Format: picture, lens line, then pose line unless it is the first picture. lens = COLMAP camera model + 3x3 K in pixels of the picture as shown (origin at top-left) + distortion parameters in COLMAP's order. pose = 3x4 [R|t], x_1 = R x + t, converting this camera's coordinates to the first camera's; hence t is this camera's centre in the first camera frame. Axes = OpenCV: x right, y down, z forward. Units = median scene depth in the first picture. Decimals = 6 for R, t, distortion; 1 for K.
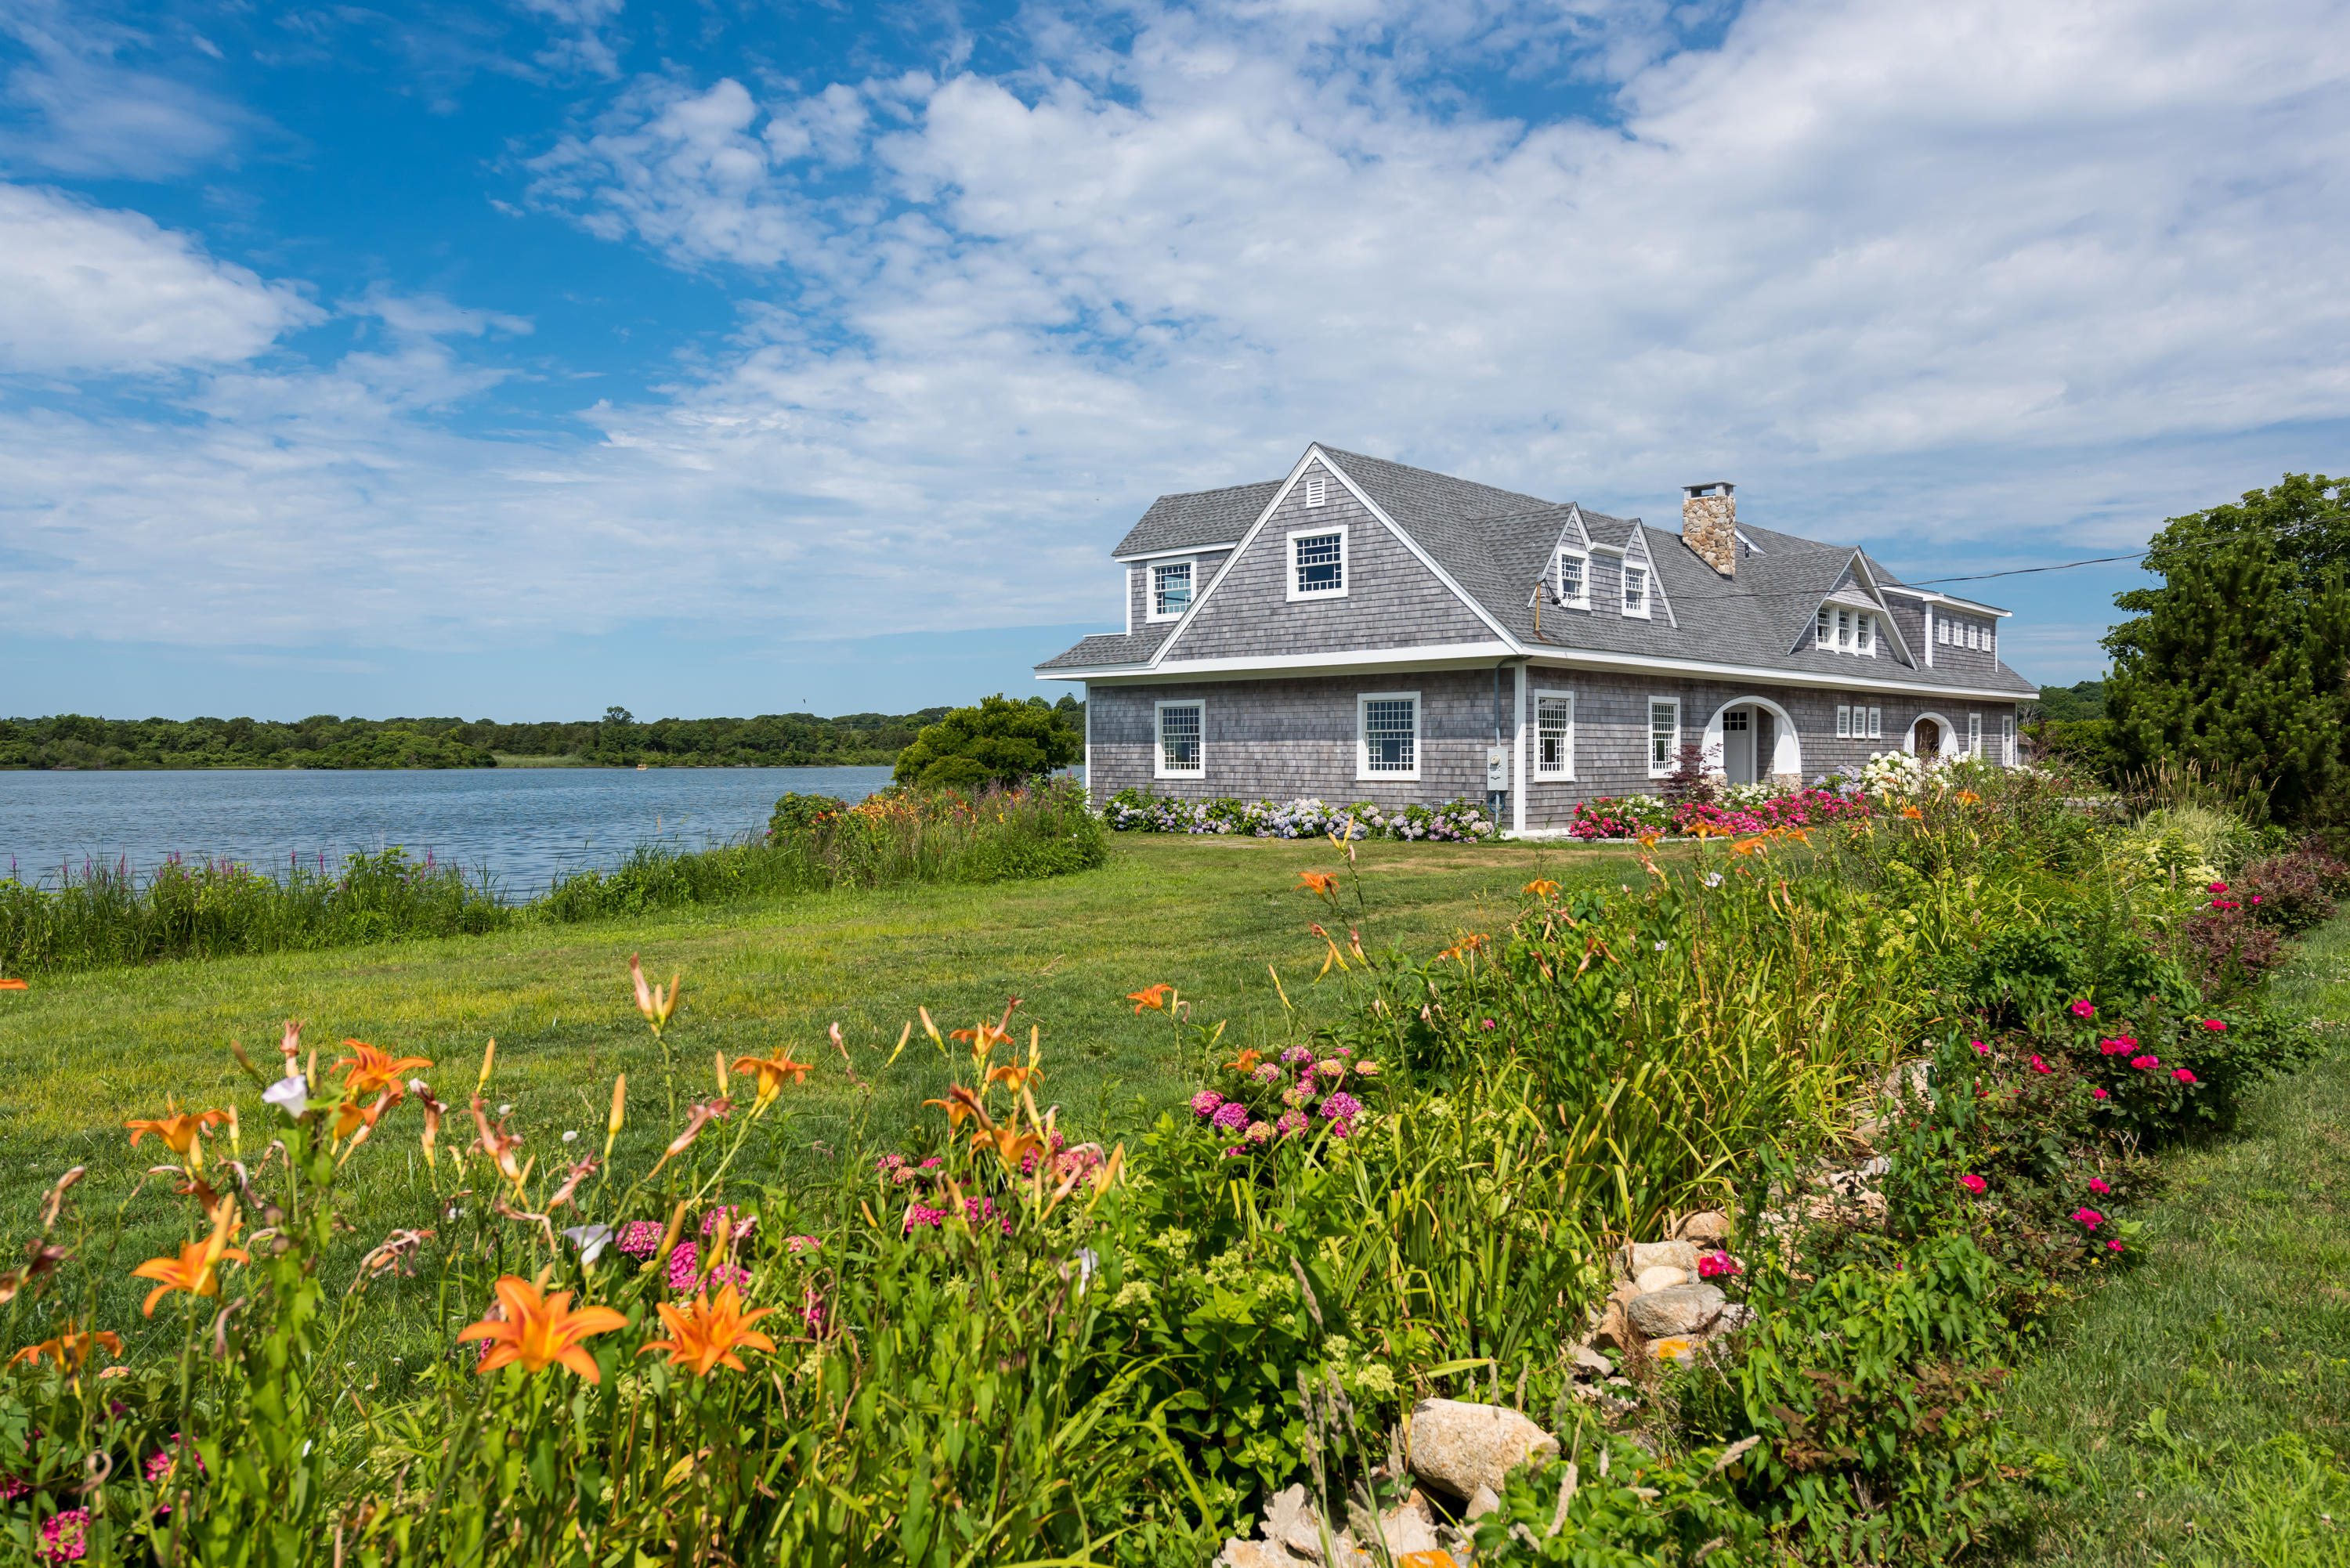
lens RADIAL K [[1520.8, 0, 1175.0], [0, 1520.8, 784.0], [0, 0, 1]] dist [0.021890, -0.001011]
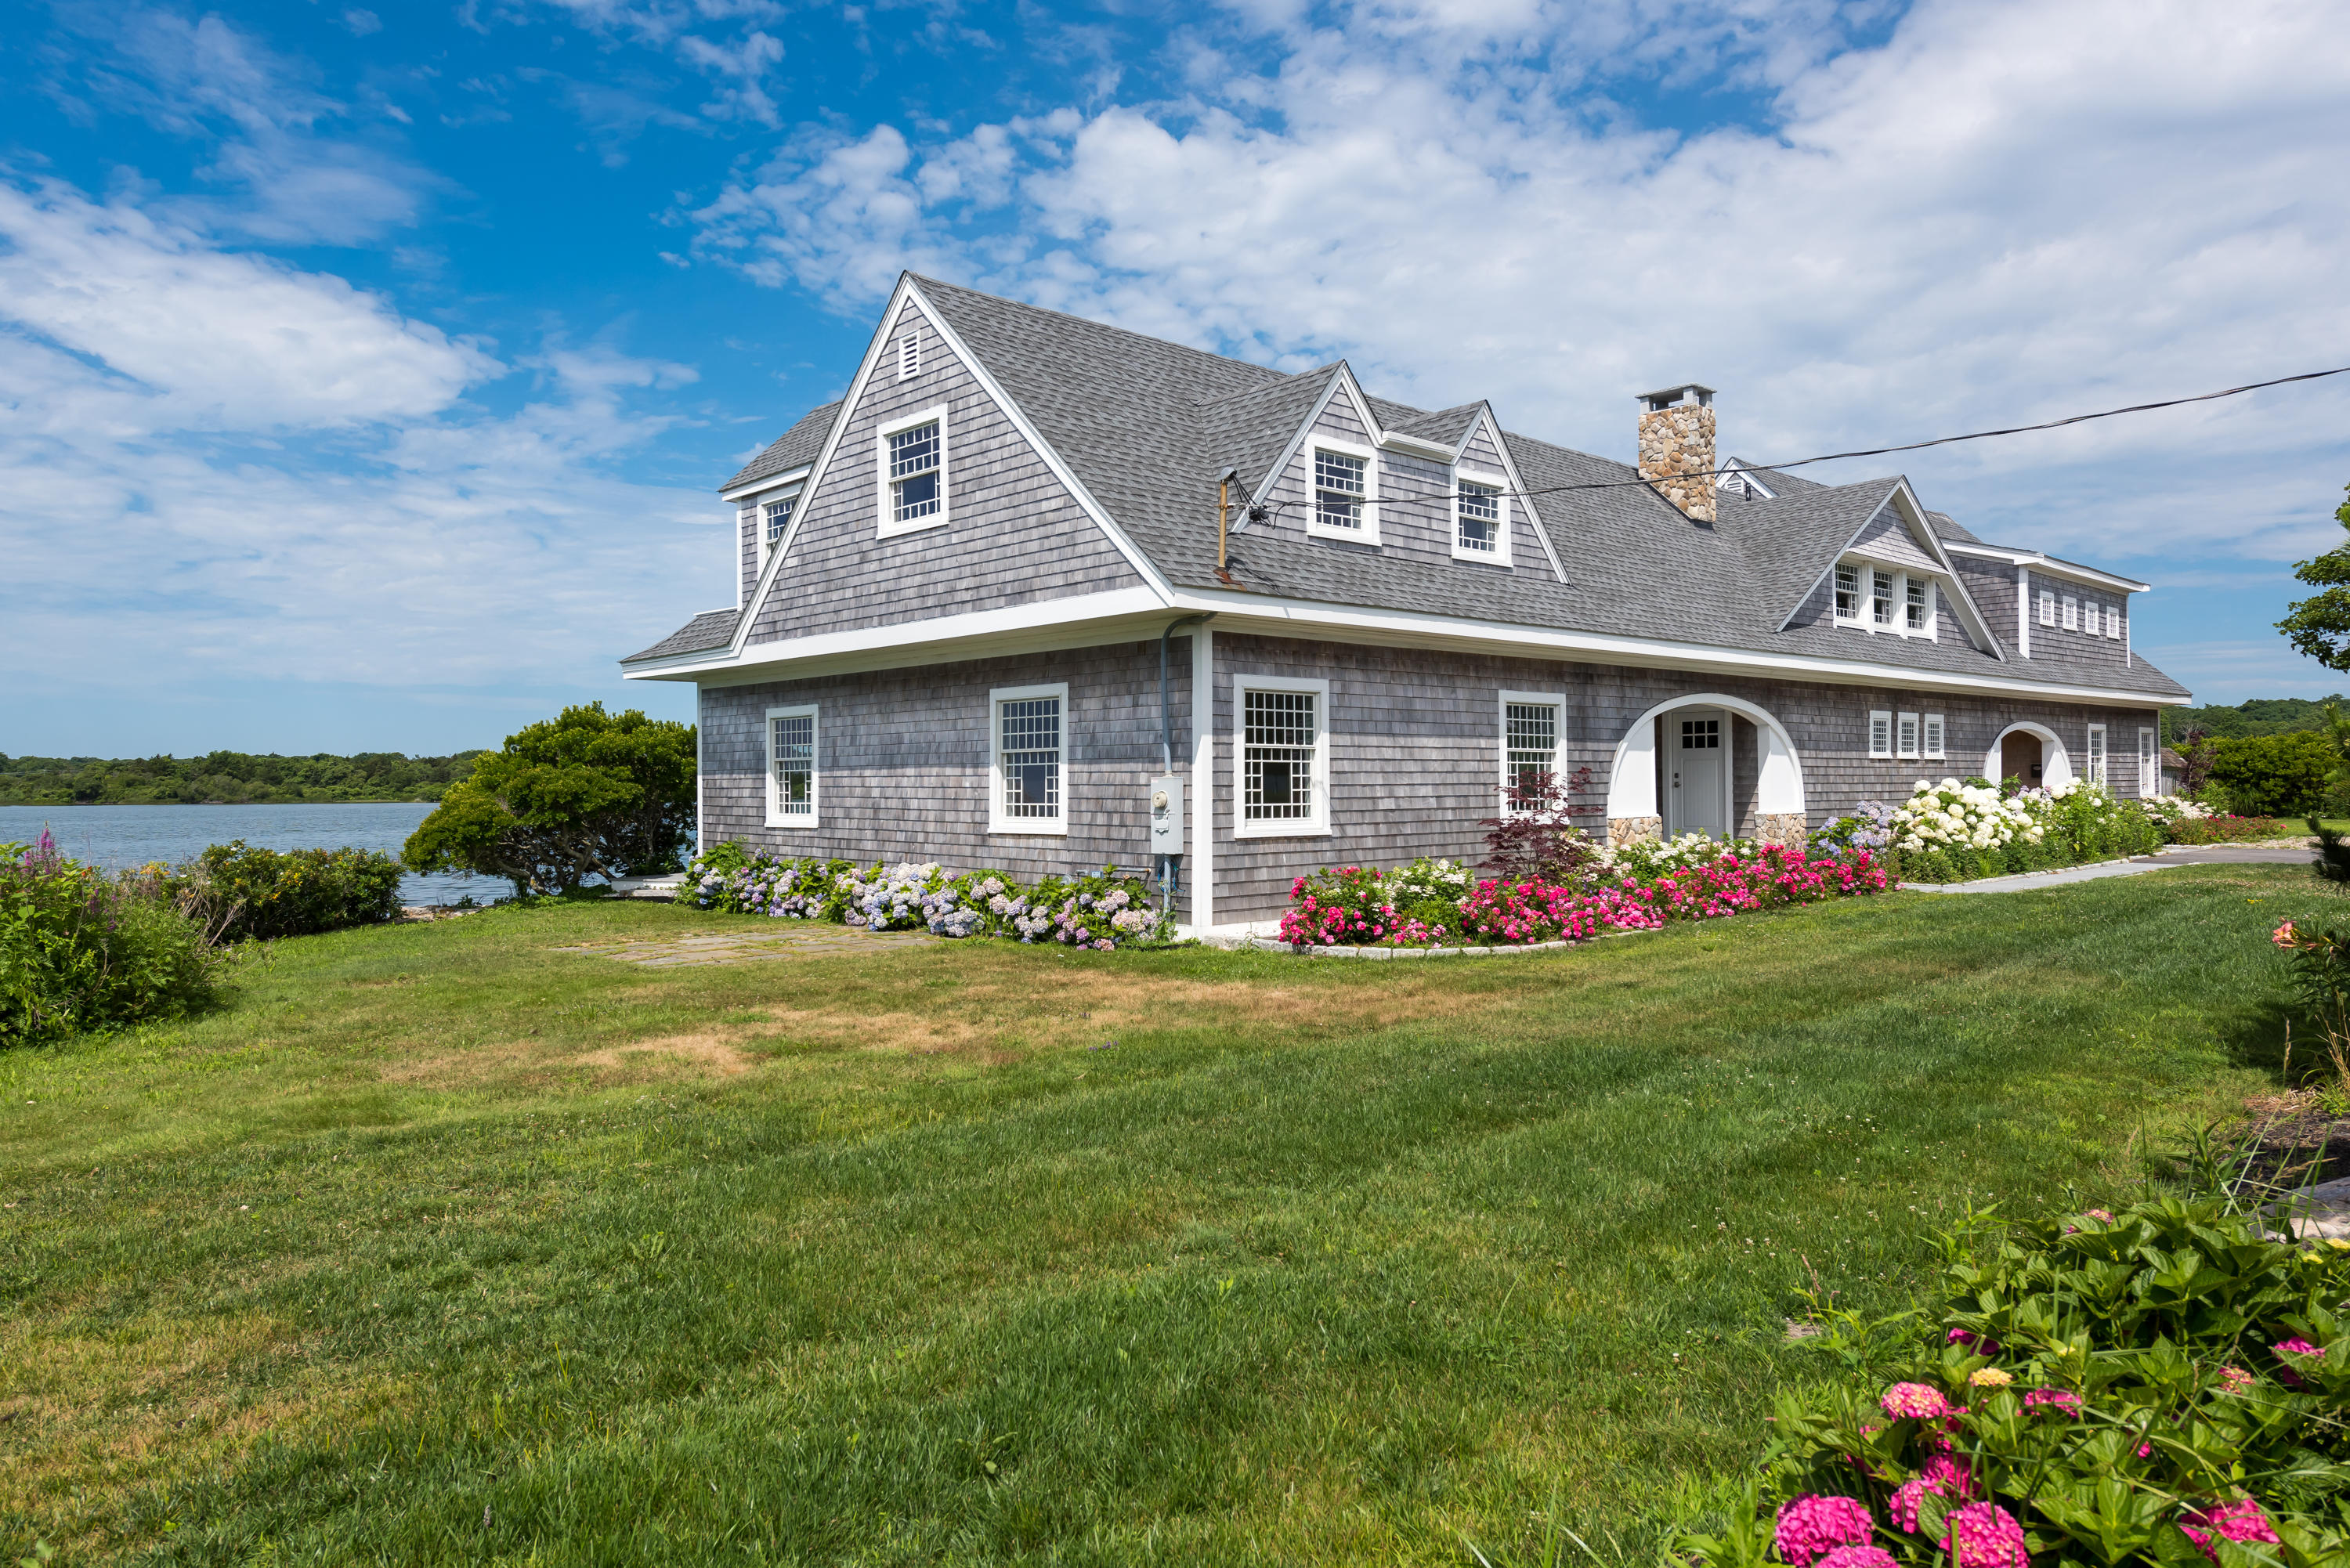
lens RADIAL K [[1504.8, 0, 1226.6], [0, 1504.8, 833.1], [0, 0, 1]] dist [0.018513, 0.000577]
pose [[0.997417, -0.004243, -0.071707, 0.045030], [0.005079, 0.999921, 0.011476, -0.001552], [0.071652, -0.011811, 0.997360, 0.072048]]
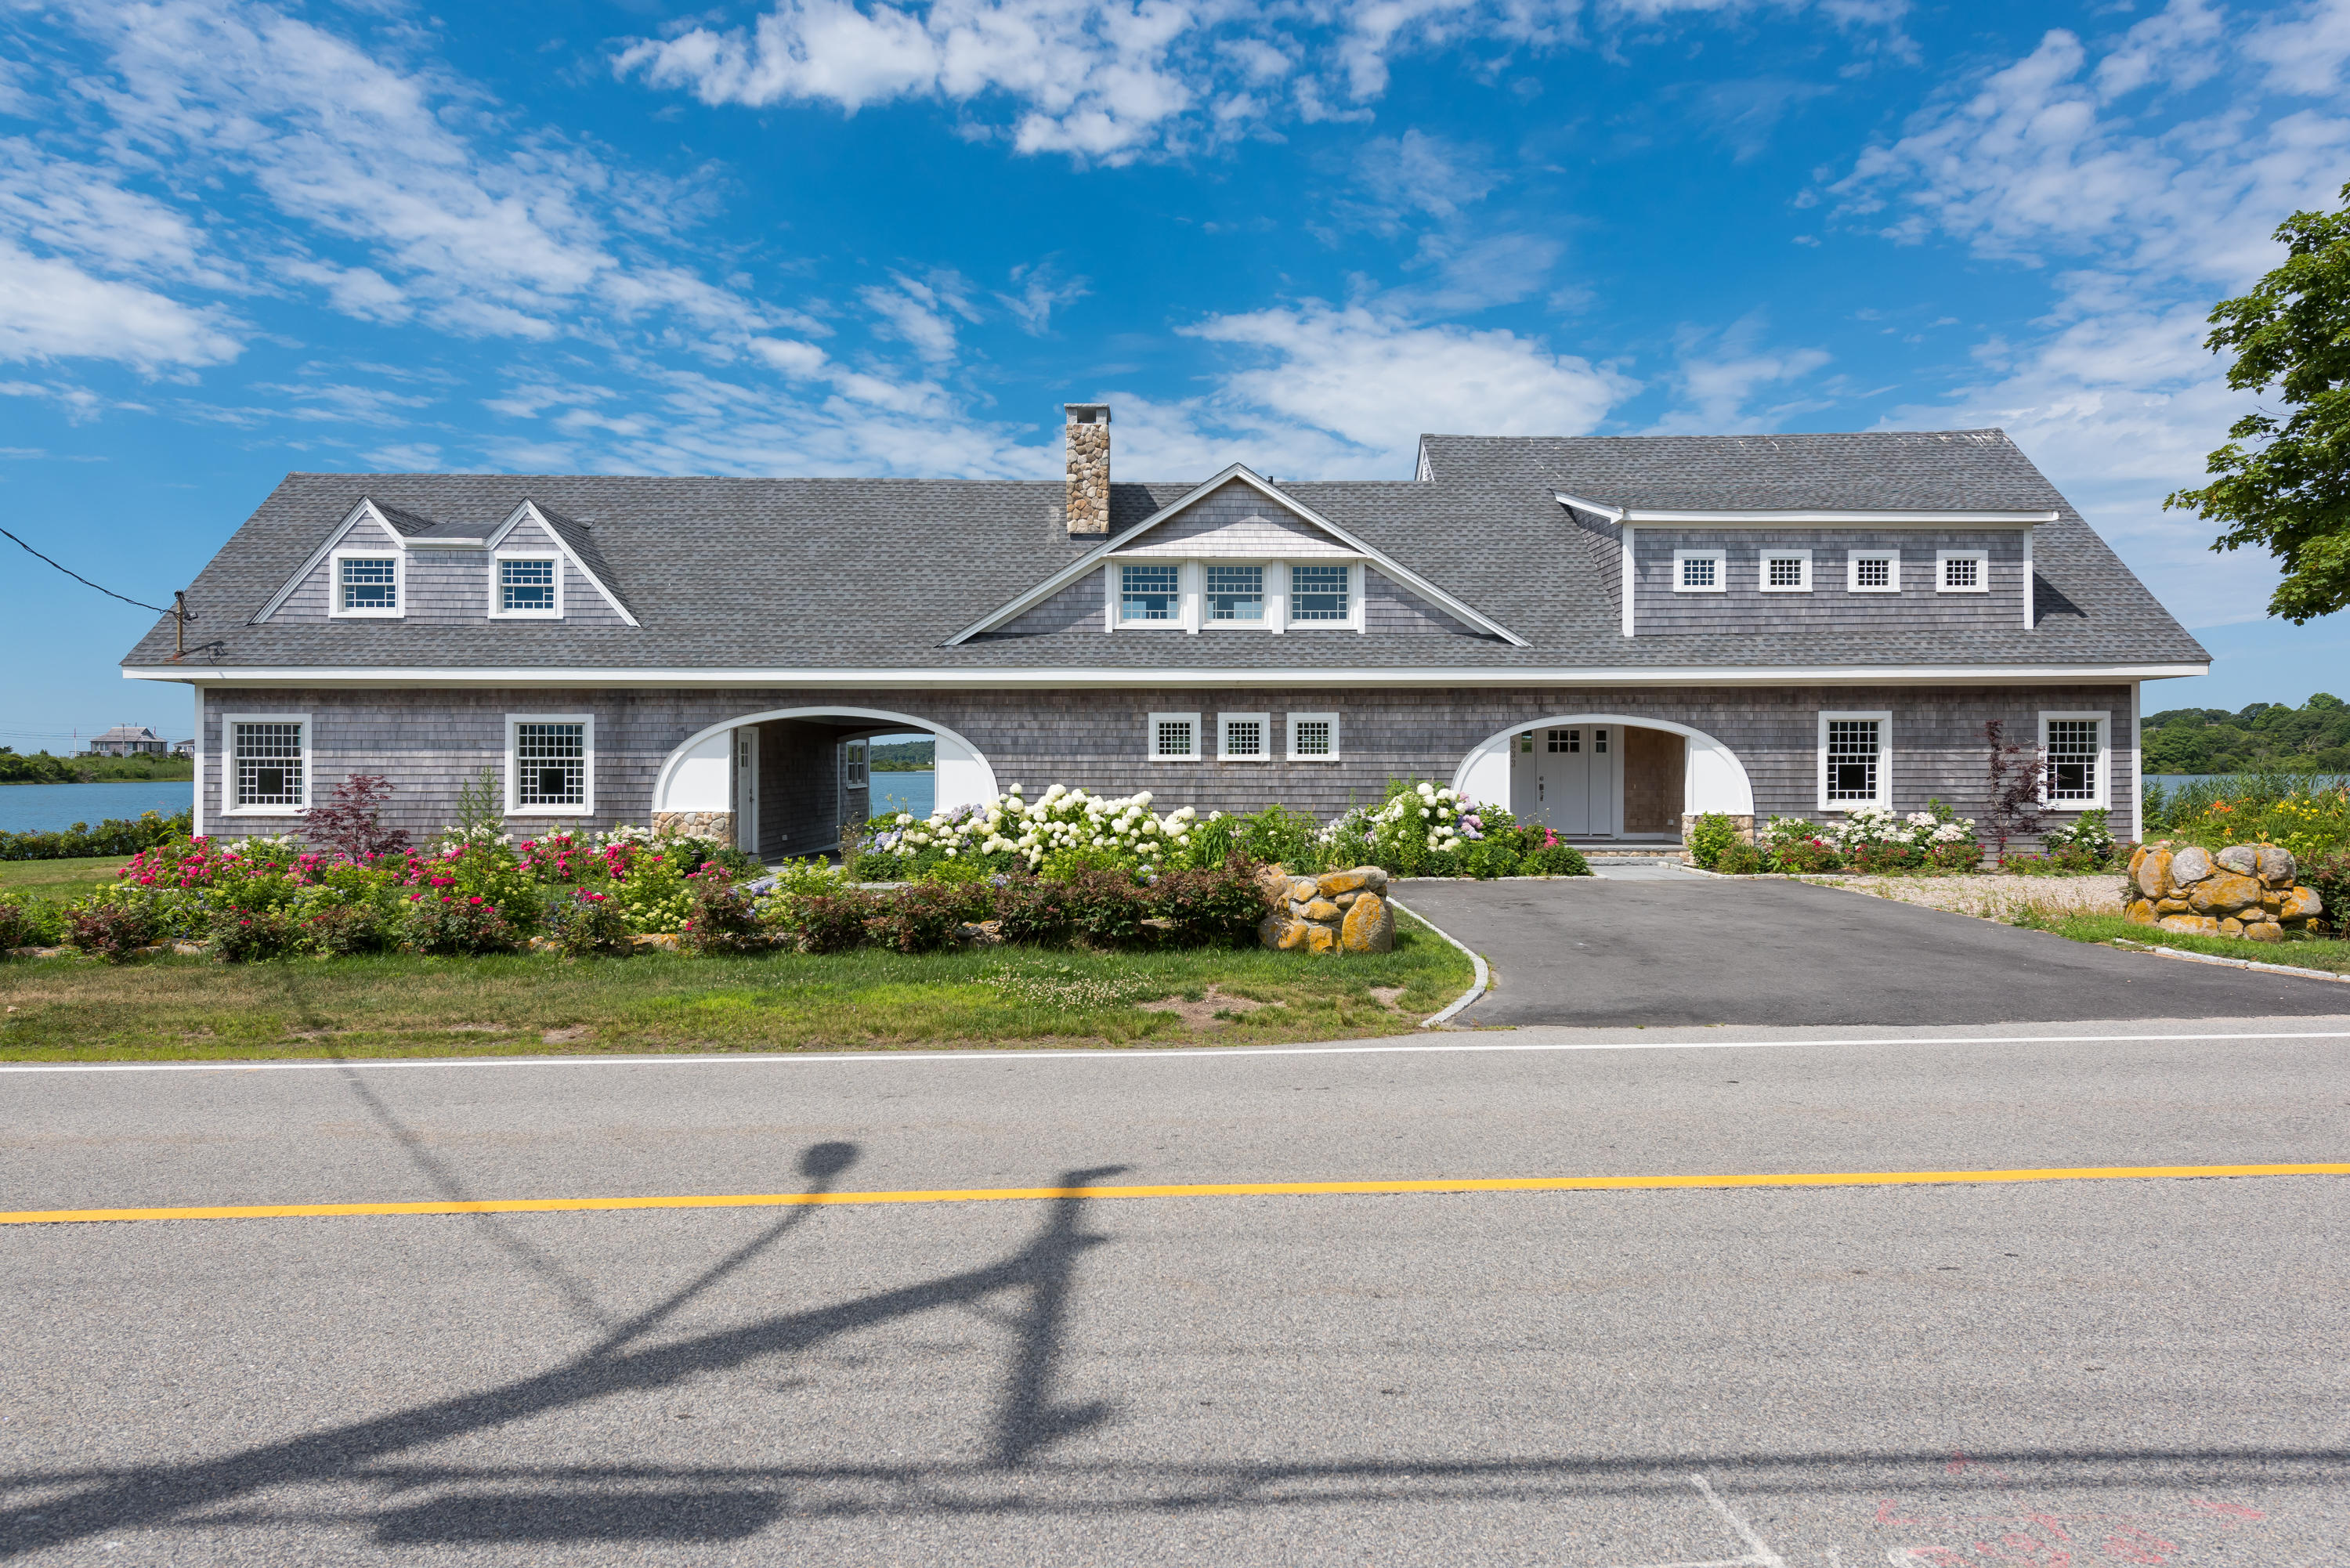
lens RADIAL K [[1564.1, 0, 1175.0], [0, 1564.1, 784.0], [0, 0, 1]] dist [0.033839, -0.001199]
pose [[0.685266, -0.002670, -0.728288, 0.213920], [-0.016135, 0.999692, -0.018848, -0.001906], [0.728114, 0.024667, 0.685012, 0.125313]]
